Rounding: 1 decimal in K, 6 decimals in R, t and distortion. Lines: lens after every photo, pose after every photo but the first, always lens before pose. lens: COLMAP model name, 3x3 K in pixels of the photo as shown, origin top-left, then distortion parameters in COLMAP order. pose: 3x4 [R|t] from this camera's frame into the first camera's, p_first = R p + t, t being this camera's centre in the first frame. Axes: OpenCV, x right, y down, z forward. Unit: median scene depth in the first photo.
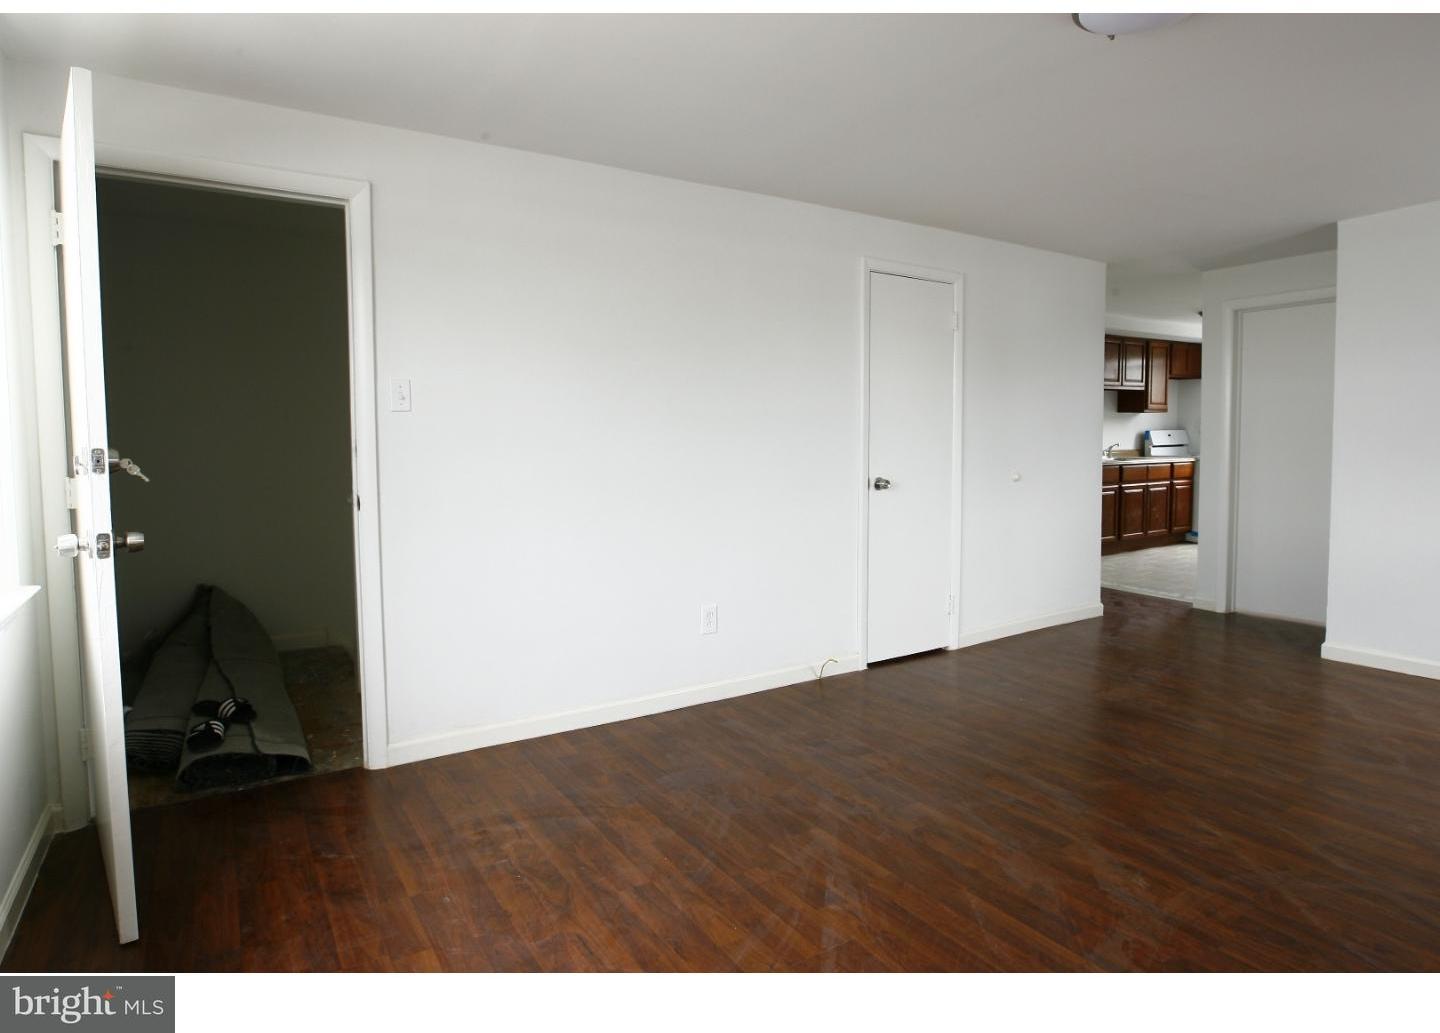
lens RADIAL K [[812.4, 0, 734.3], [0, 812.4, 483.0], [0, 0, 1]] dist [-0.077690, 0.050304]
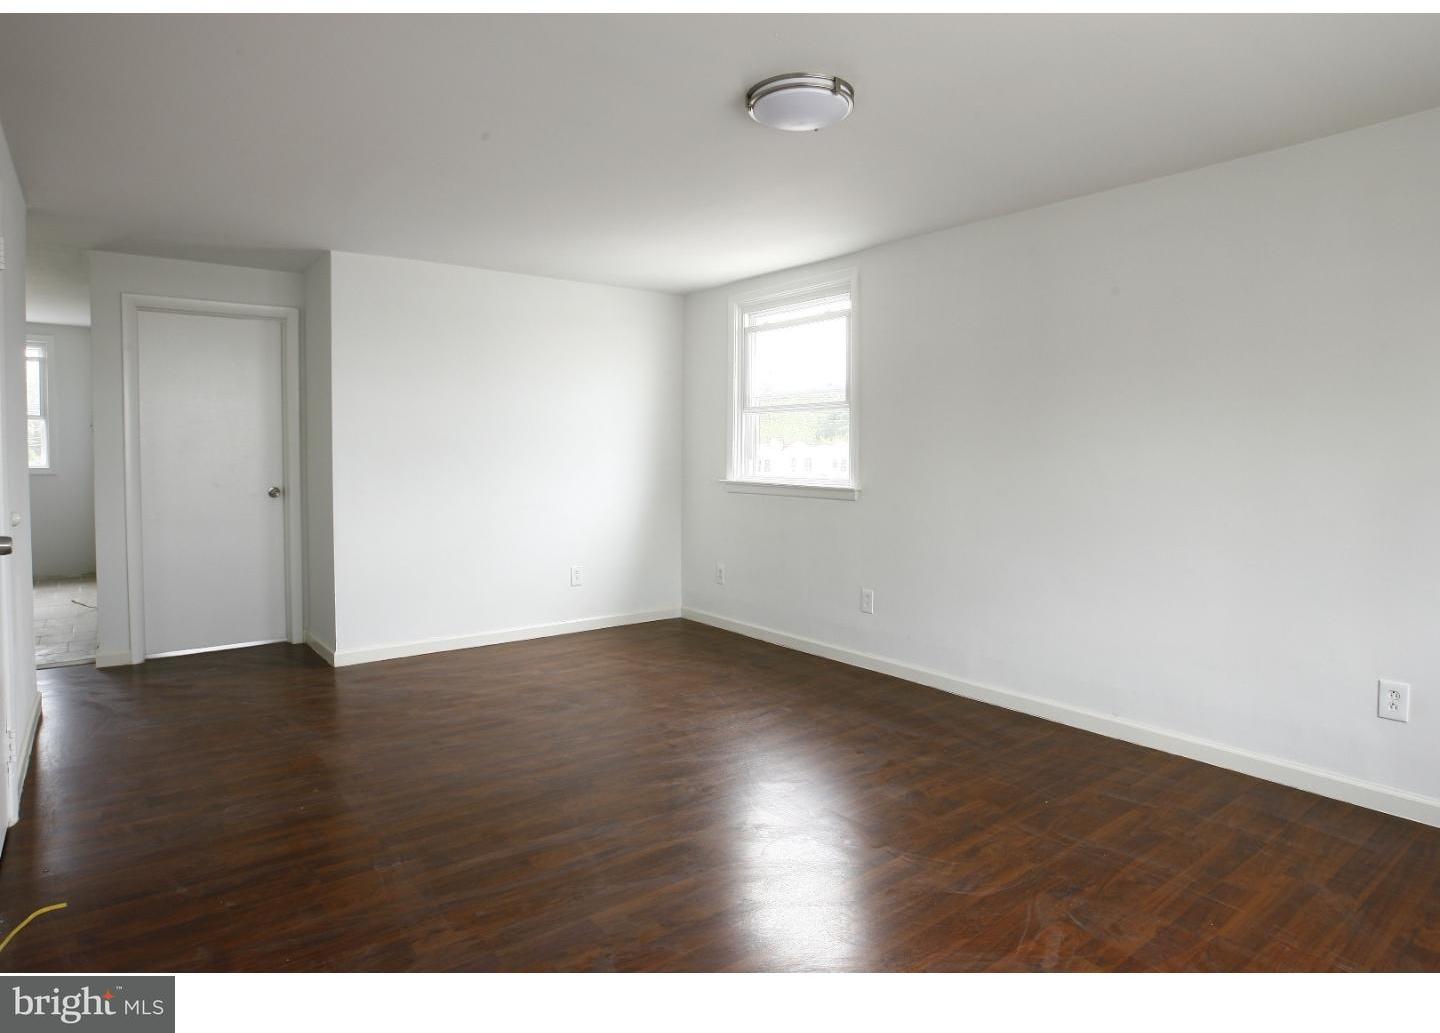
lens RADIAL K [[812.4, 0, 734.3], [0, 812.4, 483.0], [0, 0, 1]] dist [-0.077690, 0.050304]
pose [[-0.082117, -0.029547, 0.996185, -0.453122], [0.053070, 0.998013, 0.033976, -0.037726], [-0.995209, 0.055658, -0.080385, 0.741318]]
